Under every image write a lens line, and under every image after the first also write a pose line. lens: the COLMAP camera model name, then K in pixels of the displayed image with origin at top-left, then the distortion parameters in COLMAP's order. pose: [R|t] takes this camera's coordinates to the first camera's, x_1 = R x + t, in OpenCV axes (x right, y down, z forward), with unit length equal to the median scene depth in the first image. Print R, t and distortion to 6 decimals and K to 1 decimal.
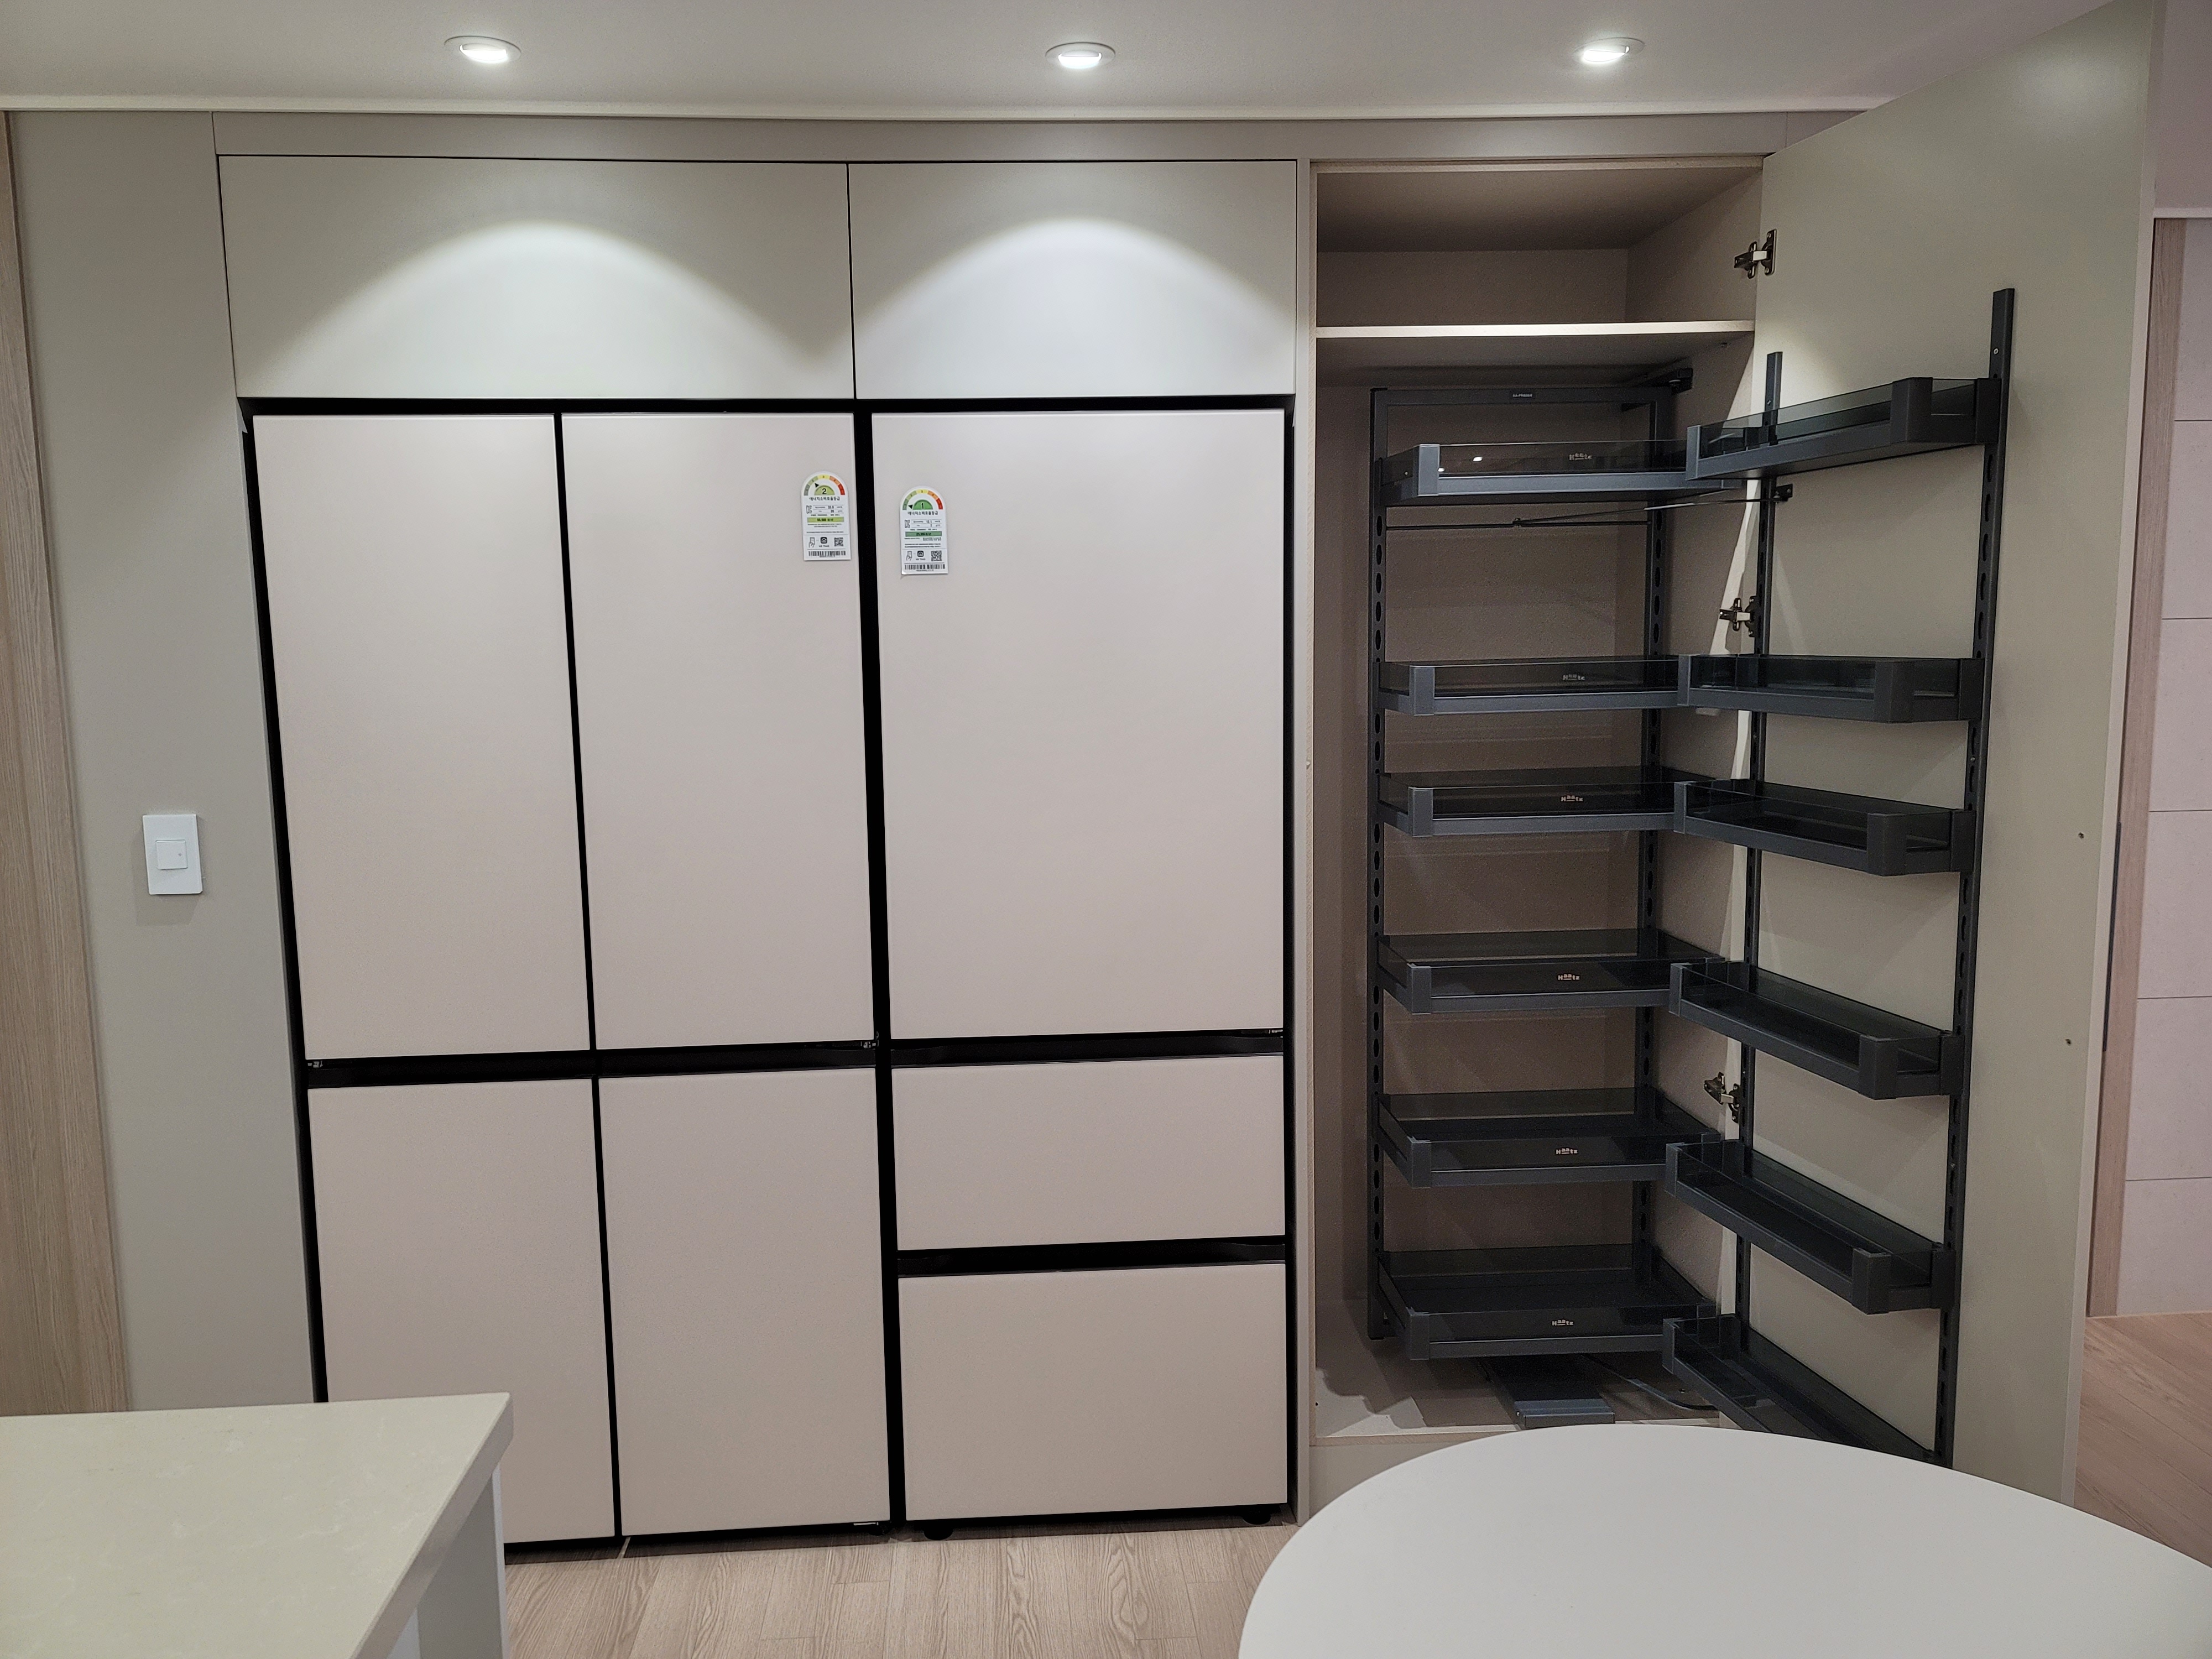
lens RADIAL K [[1623.9, 0, 1067.0], [0, 1623.9, 820.9], [0, 0, 1]] dist [0.059516, -0.044212]
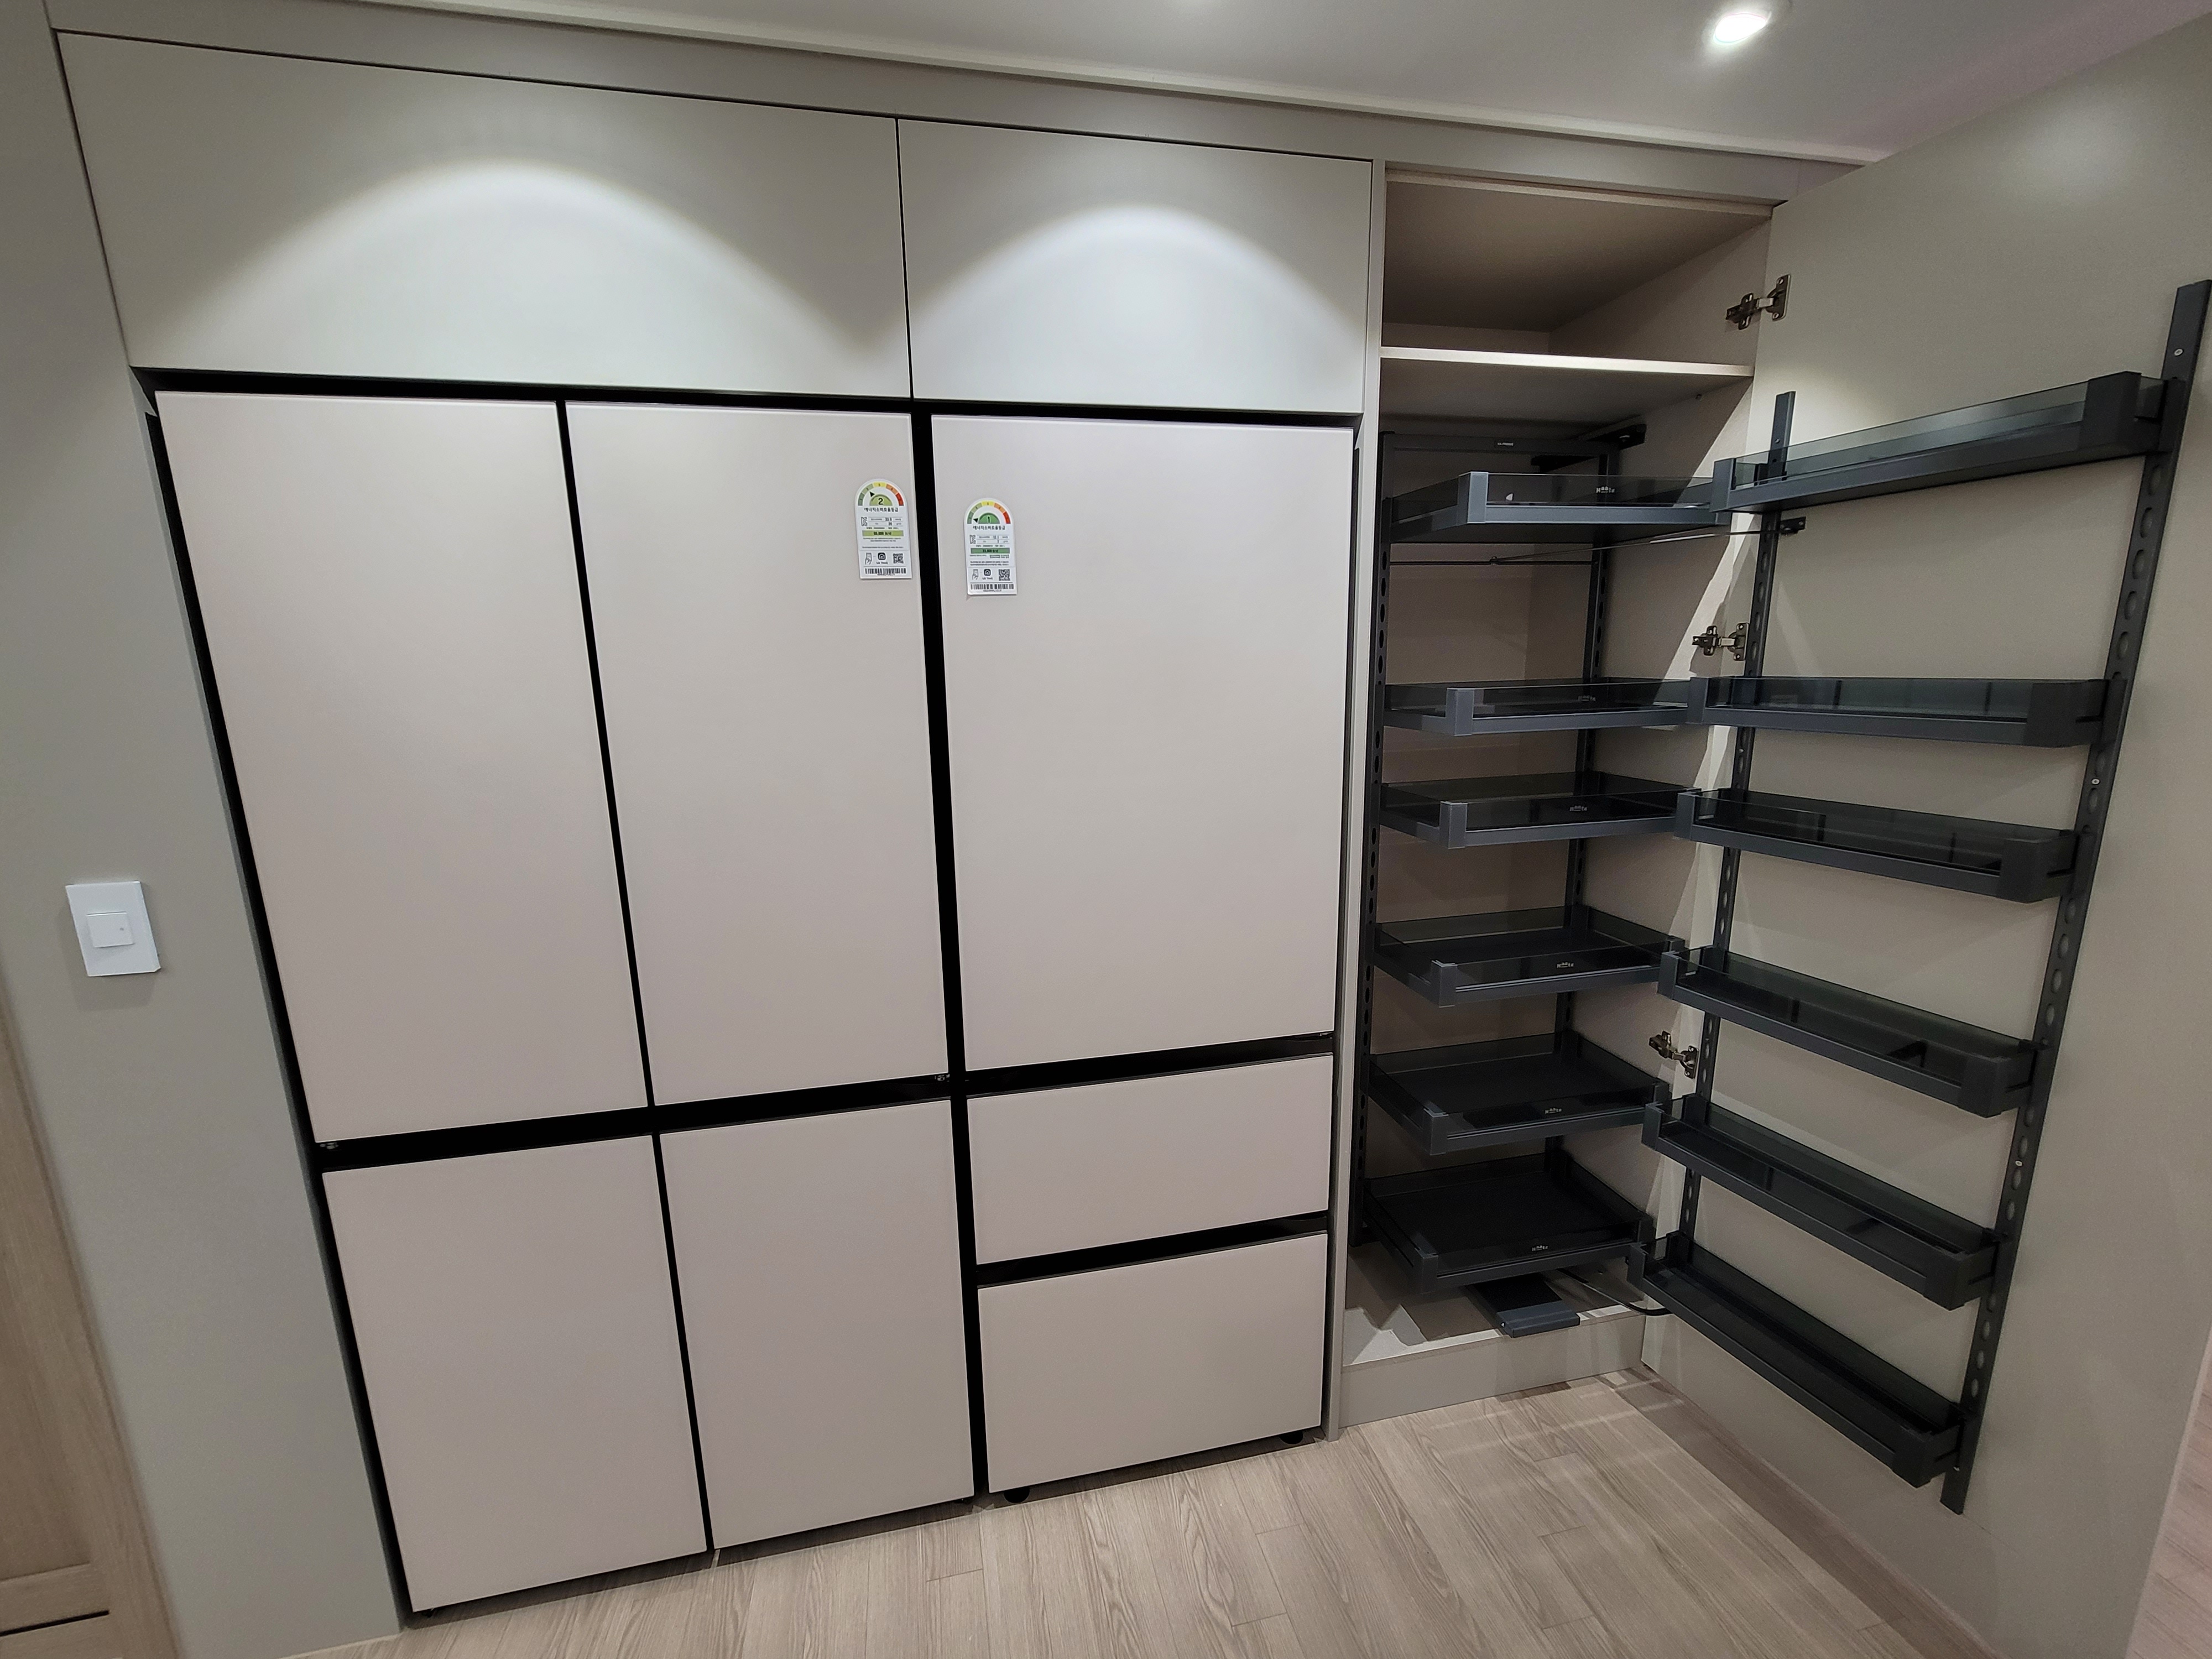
lens RADIAL K [[904.1, 0, 1096.6], [0, 904.1, 837.2], [0, 0, 1]] dist [-0.006185, 0.002584]
pose [[0.988289, -0.033680, 0.148829, -0.110144], [0.022751, 0.996959, 0.074536, -0.049741], [-0.150887, -0.070278, 0.986050, 0.467688]]
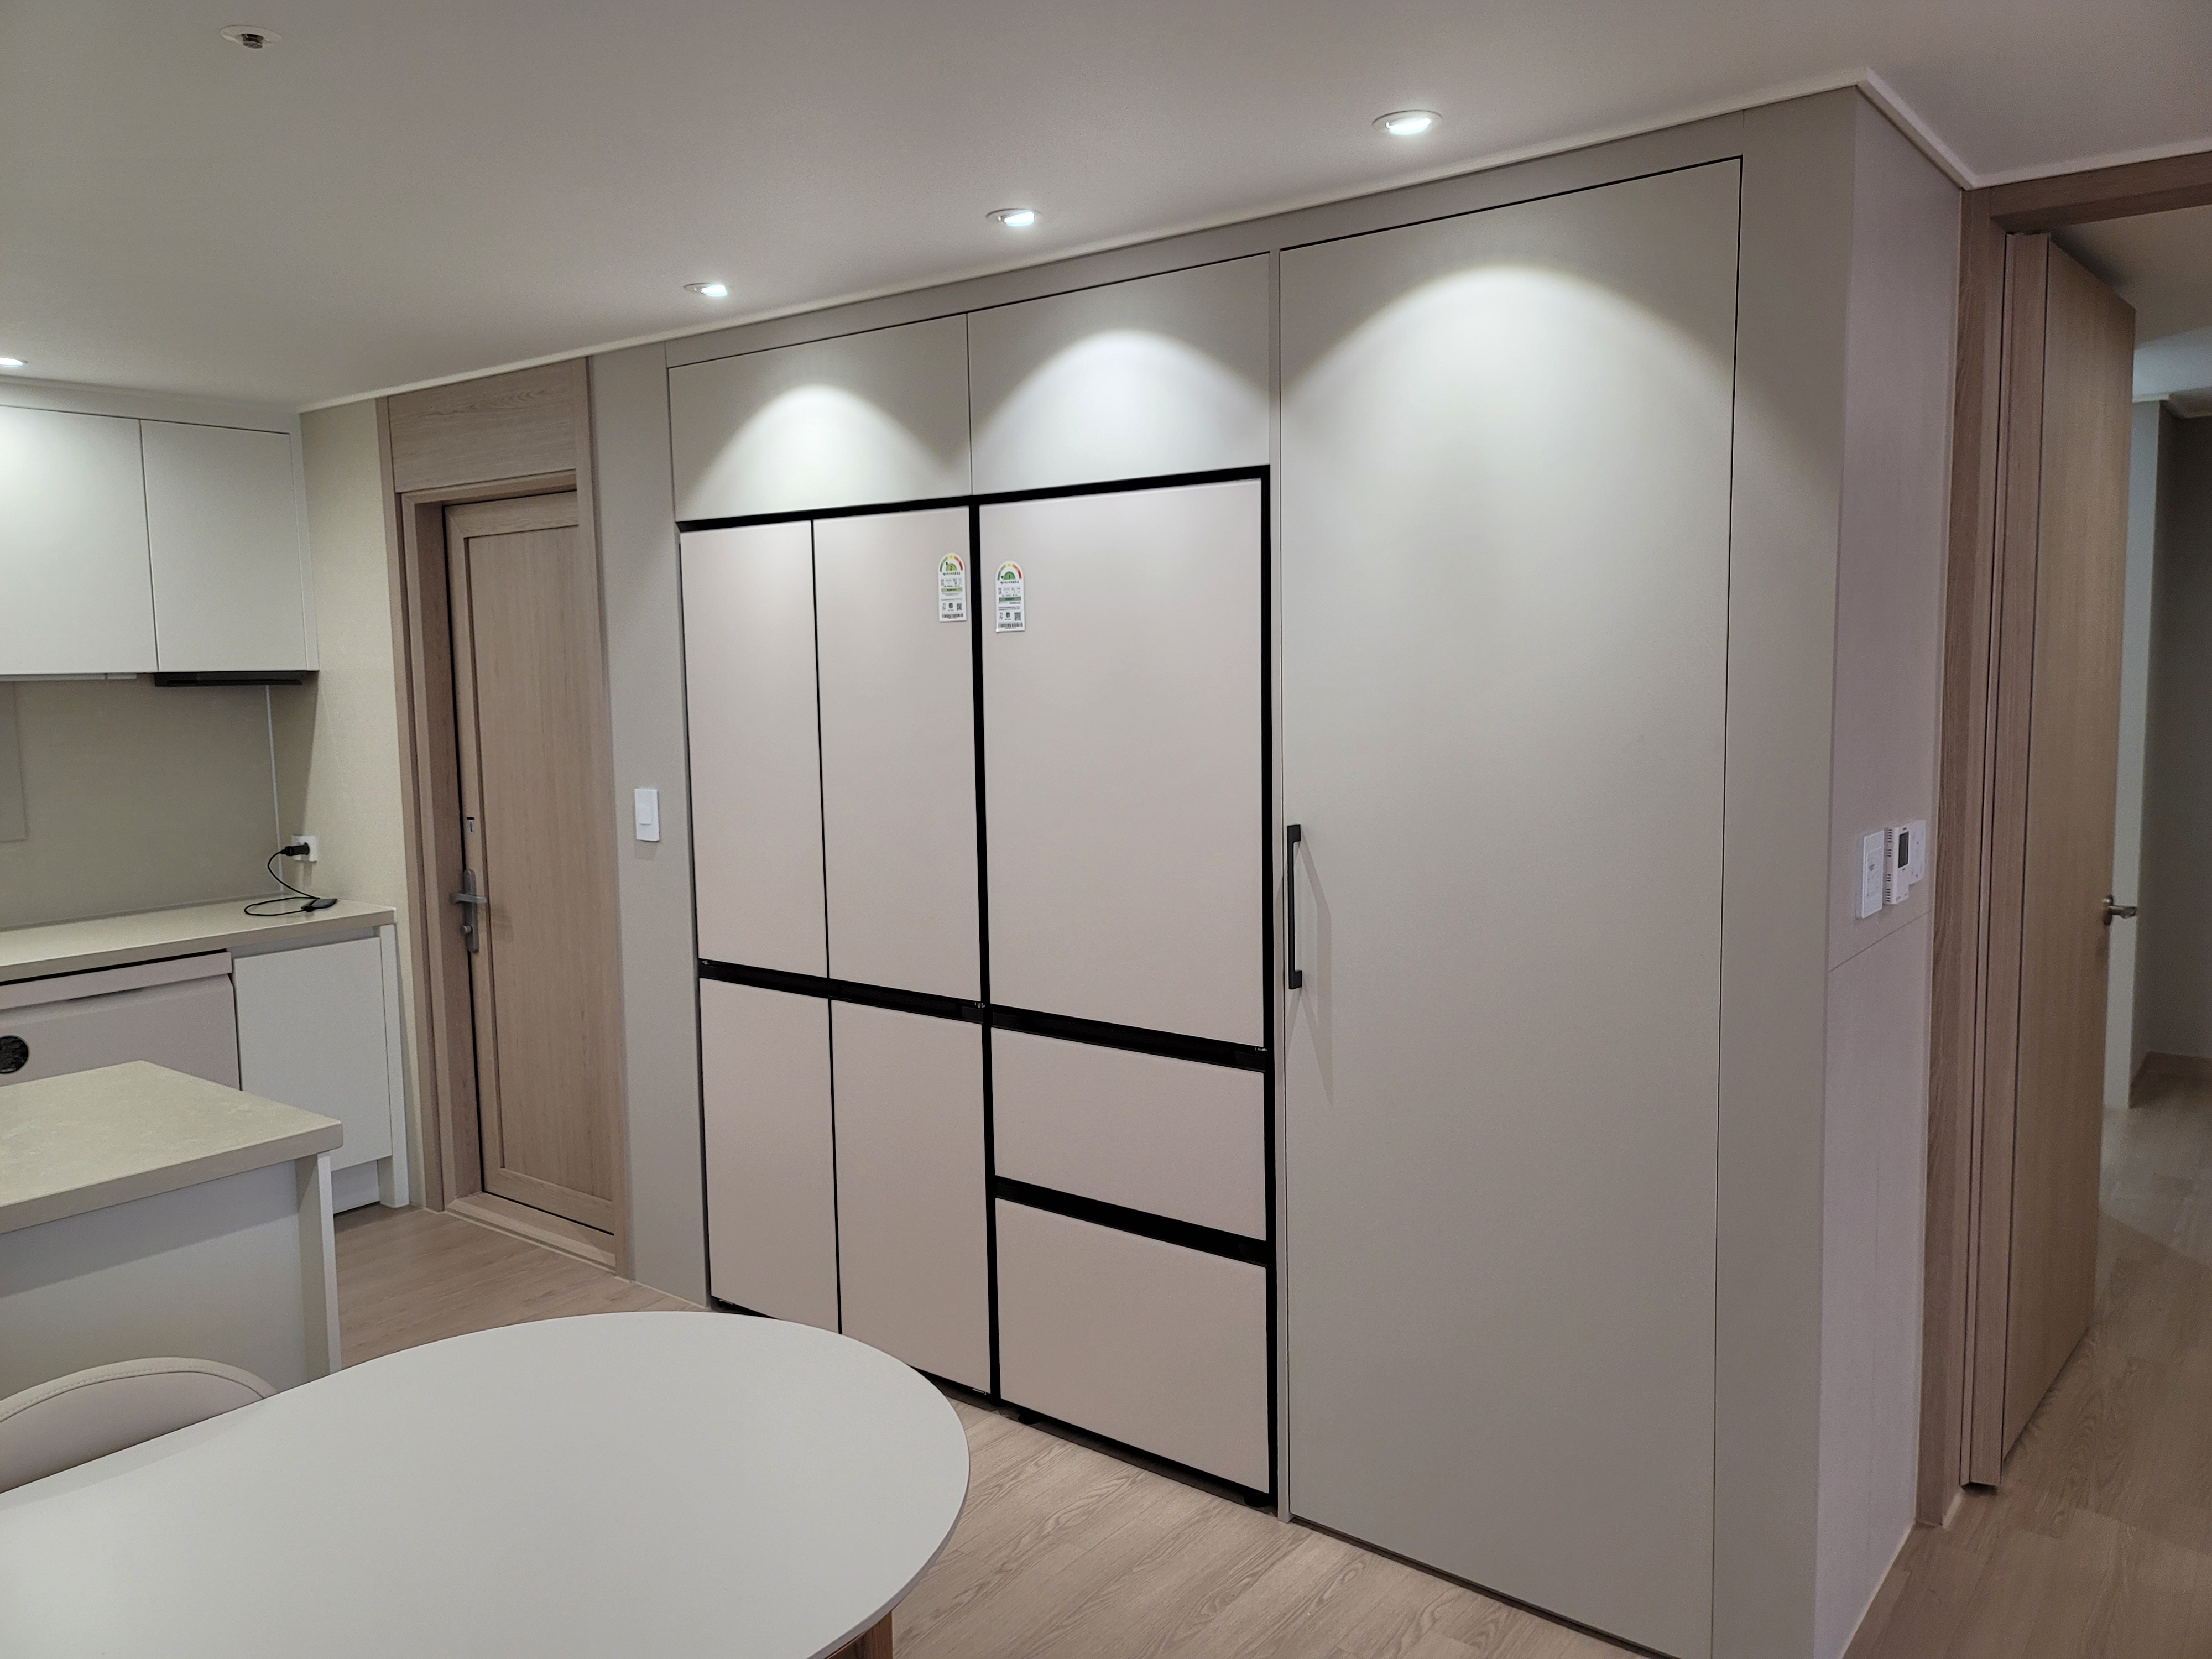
lens RADIAL K [[1623.9, 0, 1074.3], [0, 1623.9, 810.7], [0, 0, 1]] dist [0.059516, -0.044212]
pose [[0.746646, 0.066729, -0.661867, 0.780022], [-0.076059, 0.996995, 0.014715, -0.037013], [0.660860, 0.039354, 0.749477, 0.108027]]
